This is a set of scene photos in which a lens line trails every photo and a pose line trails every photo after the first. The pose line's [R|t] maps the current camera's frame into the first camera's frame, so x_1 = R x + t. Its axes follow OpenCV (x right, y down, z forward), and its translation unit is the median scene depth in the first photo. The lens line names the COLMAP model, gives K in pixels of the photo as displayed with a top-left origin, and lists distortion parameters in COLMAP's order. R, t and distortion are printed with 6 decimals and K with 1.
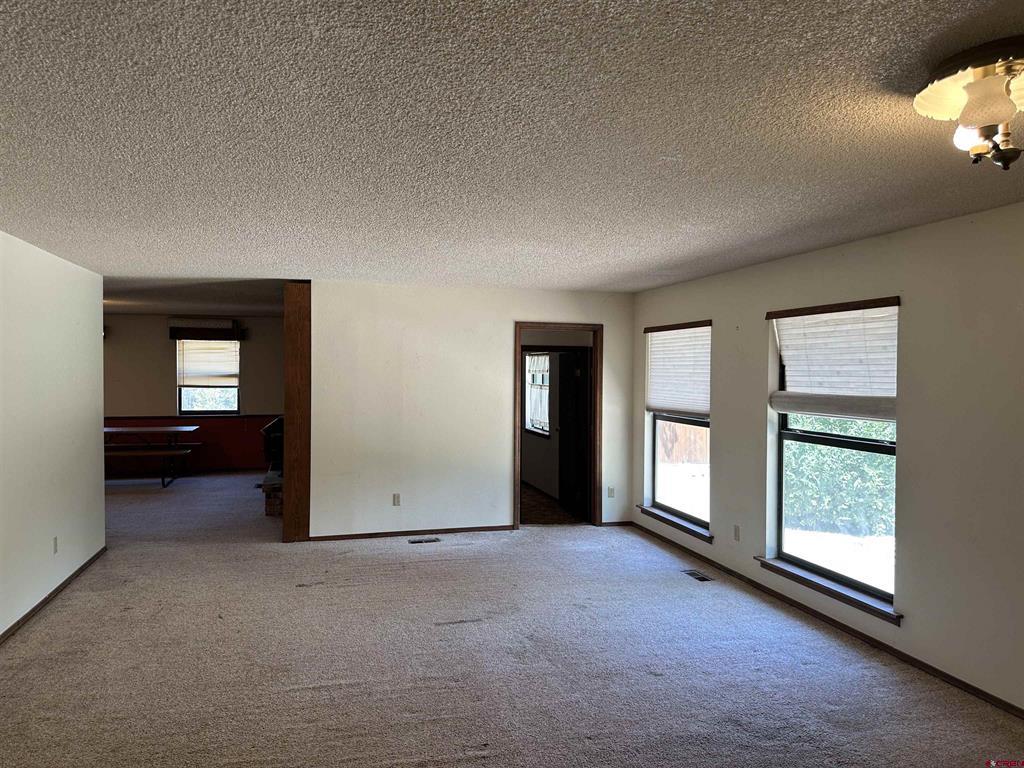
lens RADIAL K [[722.8, 0, 509.6], [0, 722.8, 382.2], [0, 0, 1]] dist [0.097298, -0.113085]
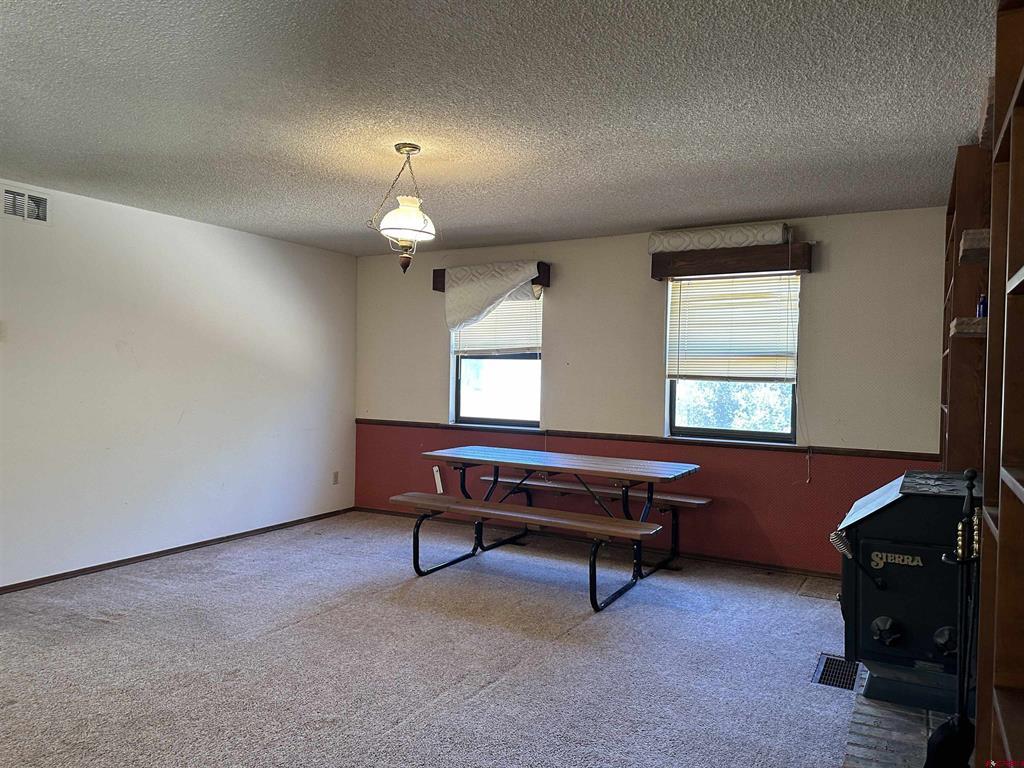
lens RADIAL K [[716.5, 0, 508.6], [0, 716.5, 386.0], [0, 0, 1]] dist [0.156585, -0.256726]
pose [[0.714120, 0.015938, -0.699842, -0.324281], [-0.026679, 0.999634, -0.004458, 0.028334], [0.699515, 0.021855, 0.714283, 0.985951]]
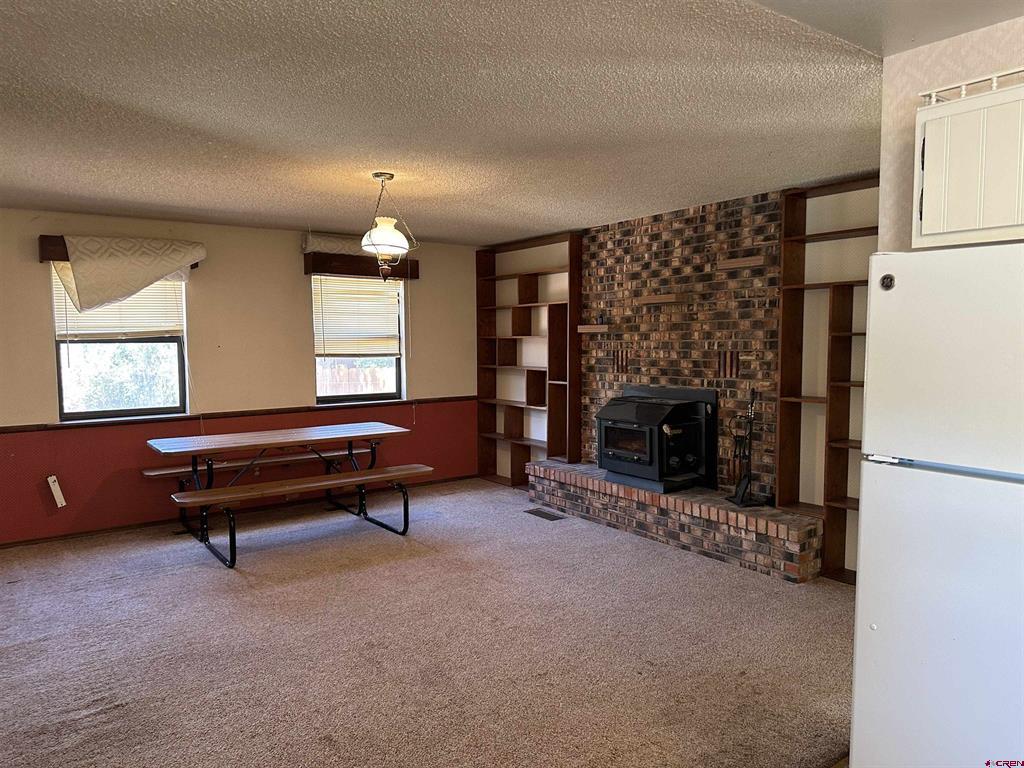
lens RADIAL K [[716.5, 0, 508.6], [0, 716.5, 386.0], [0, 0, 1]] dist [0.156585, -0.256726]
pose [[0.933226, -0.040148, 0.357041, -0.867829], [0.022719, 0.998342, 0.052880, 0.004640], [-0.358572, -0.041238, 0.932591, 0.686100]]
